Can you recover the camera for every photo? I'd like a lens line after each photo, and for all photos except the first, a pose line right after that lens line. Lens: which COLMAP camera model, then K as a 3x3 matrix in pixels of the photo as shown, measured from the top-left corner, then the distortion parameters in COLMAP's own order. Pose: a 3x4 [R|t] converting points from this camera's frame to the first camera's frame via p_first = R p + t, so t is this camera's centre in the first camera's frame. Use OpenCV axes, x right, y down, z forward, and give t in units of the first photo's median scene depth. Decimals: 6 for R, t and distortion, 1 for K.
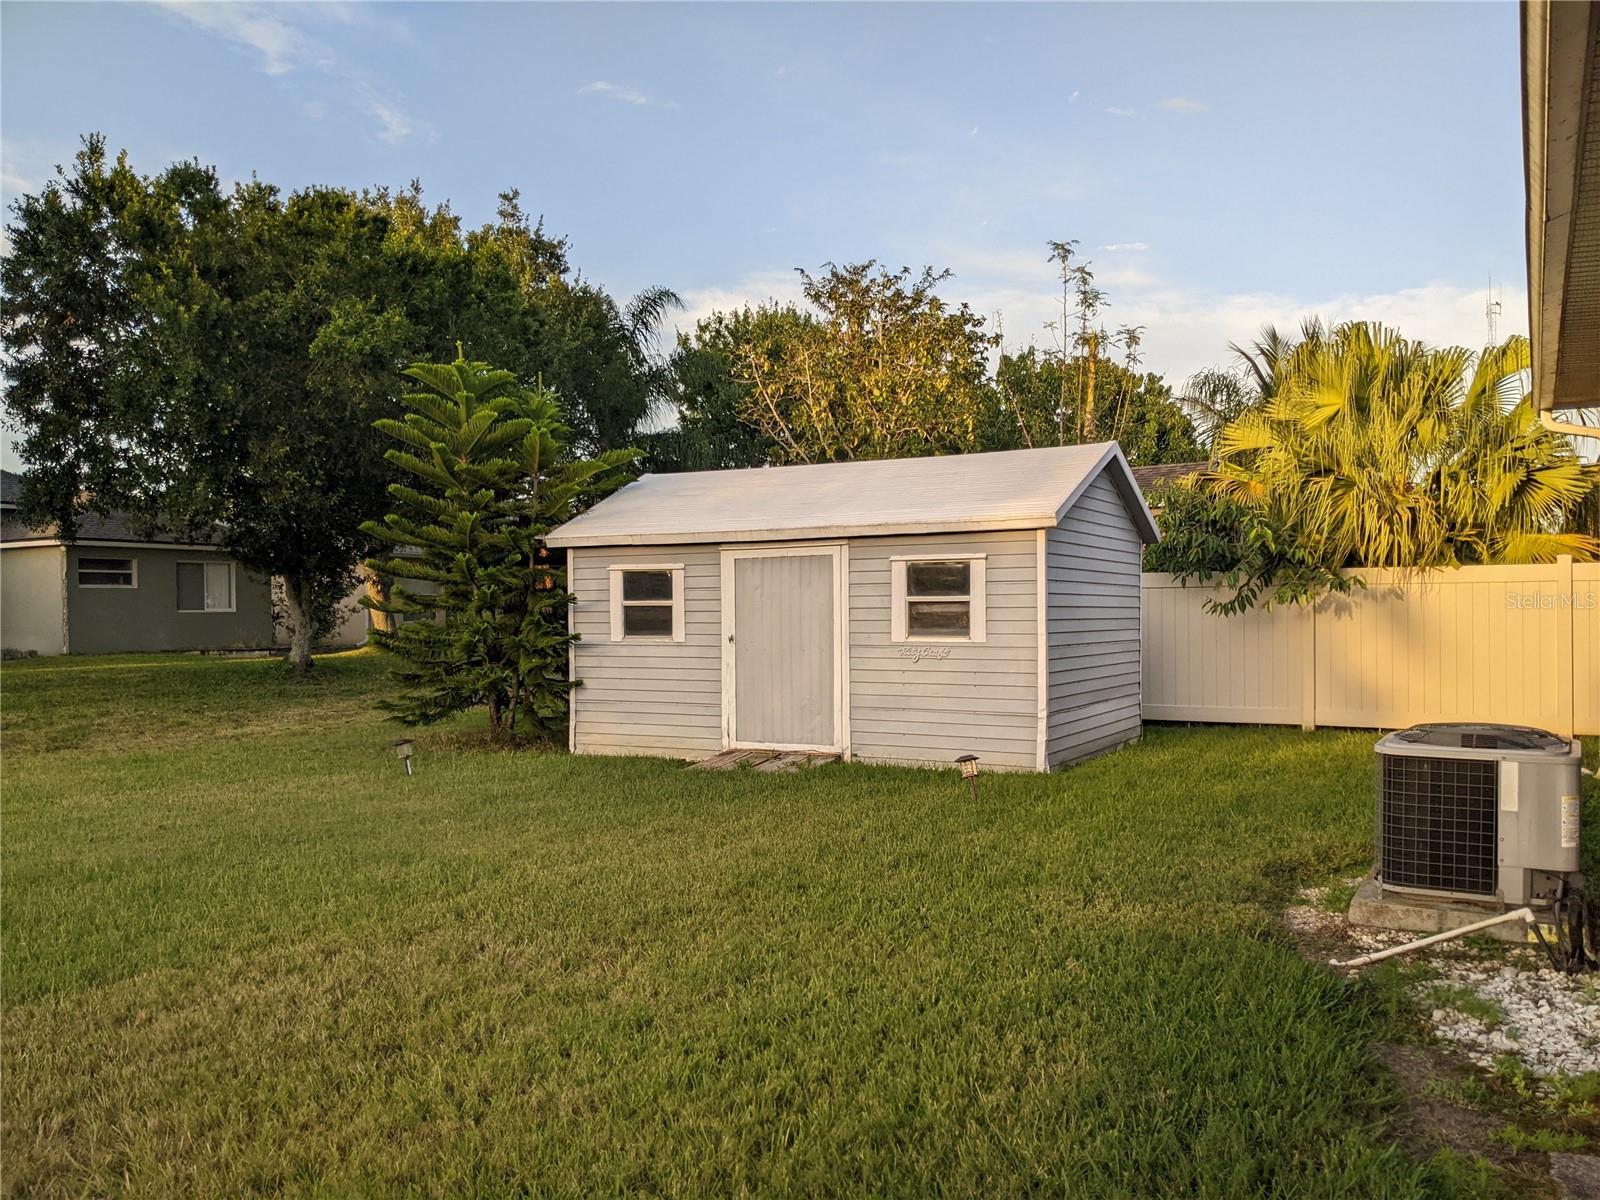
lens RADIAL K [[1265.6, 0, 800.0], [0, 1265.6, 602.4], [0, 0, 1]] dist [0.085376, -0.145053]
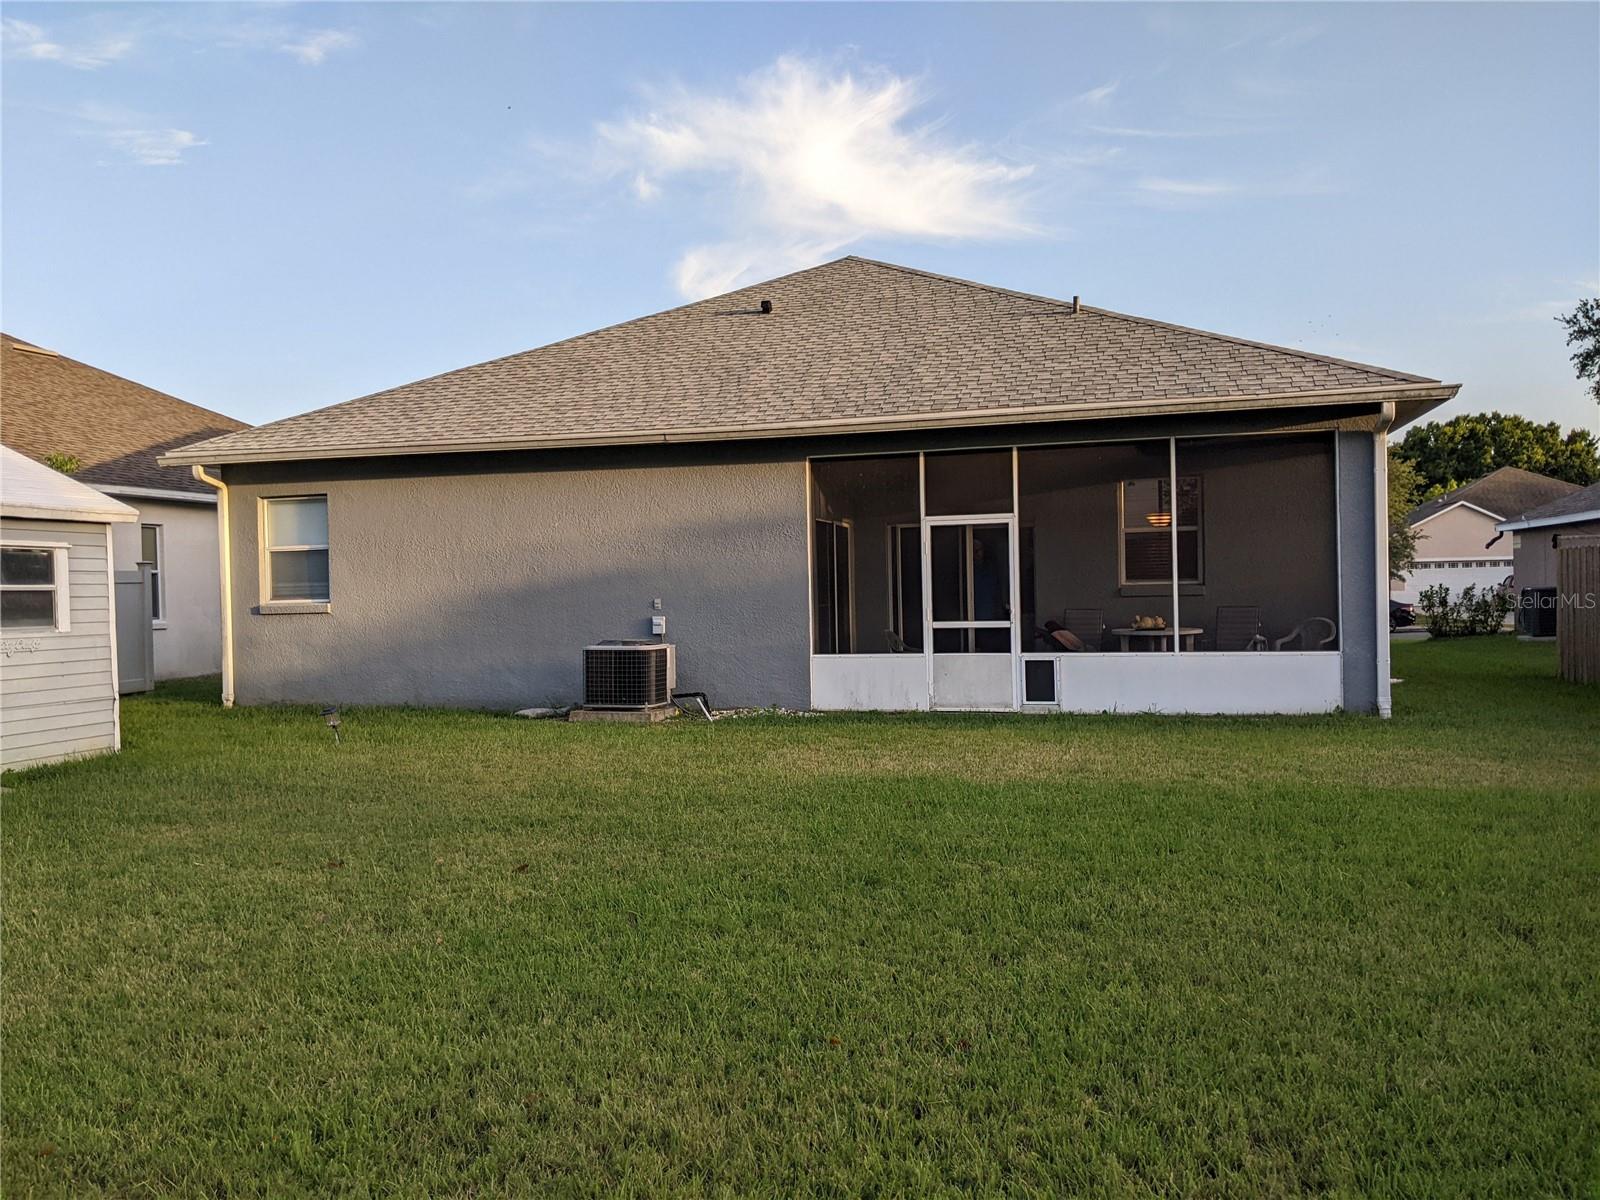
lens RADIAL K [[1265.6, 0, 787.2], [0, 1265.6, 604.3], [0, 0, 1]] dist [0.085376, -0.145053]
pose [[-0.260924, 0.002383, 0.965357, -0.930038], [0.014958, 0.999887, 0.001575, 0.015860], [-0.965244, 0.014851, -0.260930, 0.672962]]
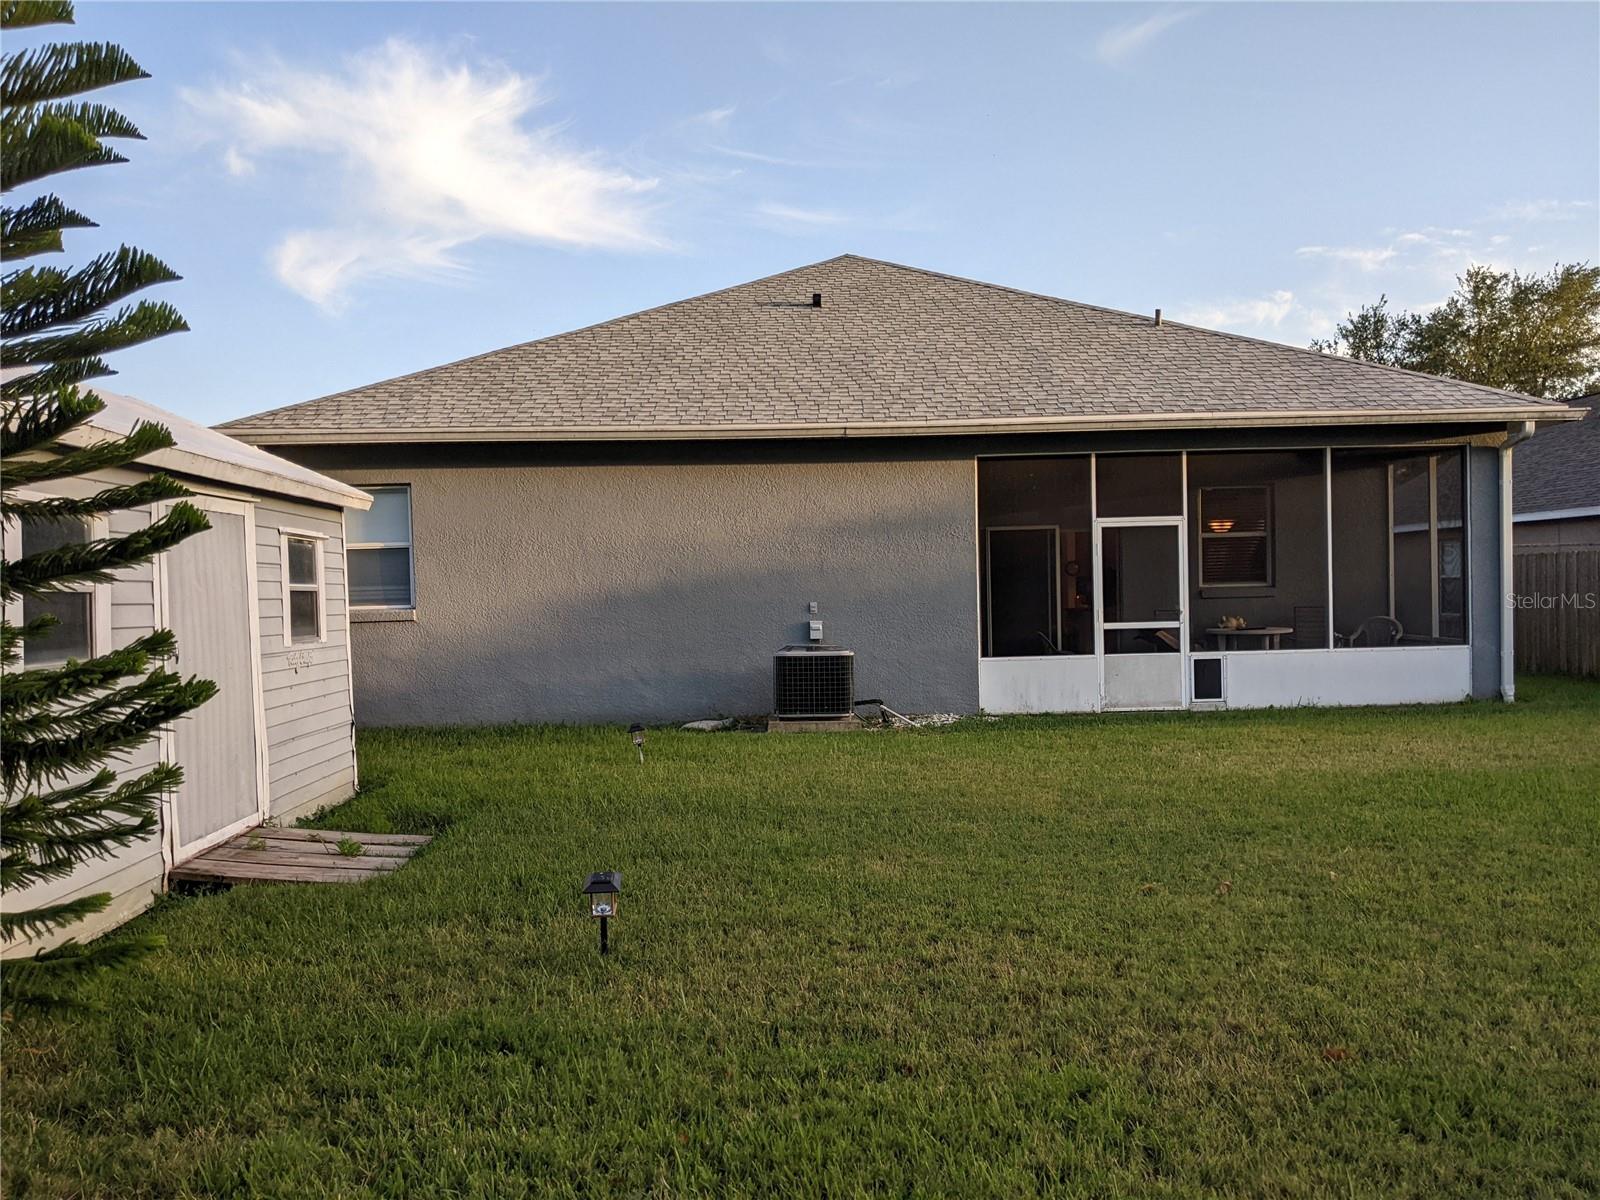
lens RADIAL K [[1265.6, 0, 812.9], [0, 1265.6, 624.0], [0, 0, 1]] dist [0.085376, -0.145053]
pose [[-0.538858, 0.000968, 0.842396, -0.682032], [0.021903, 0.999677, 0.012862, 0.015768], [-0.842112, 0.025381, -0.538705, 1.112466]]
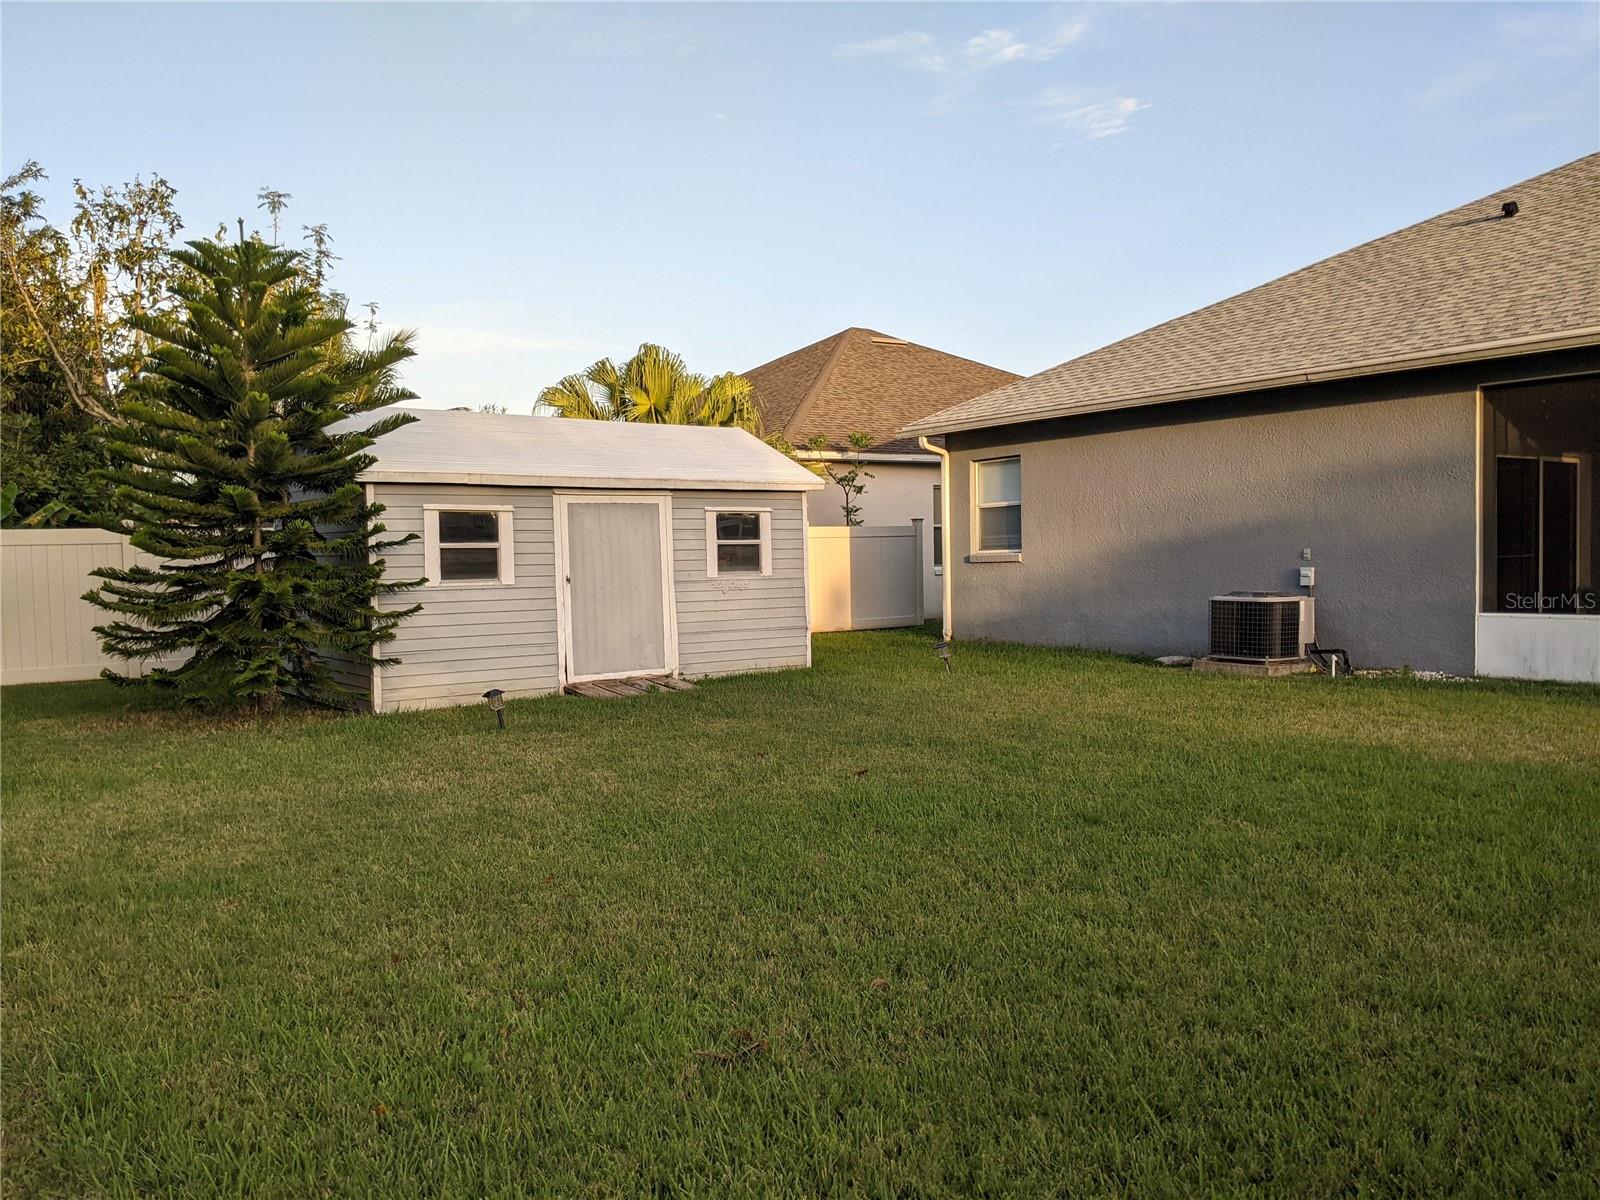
lens RADIAL K [[1265.6, 0, 790.9], [0, 1265.6, 629.7], [0, 0, 1]] dist [0.085376, -0.145053]
pose [[0.413754, -0.052775, 0.908858, -0.984017], [0.011144, 0.998537, 0.052909, 0.017394], [-0.910320, -0.011763, 0.413737, 0.411630]]
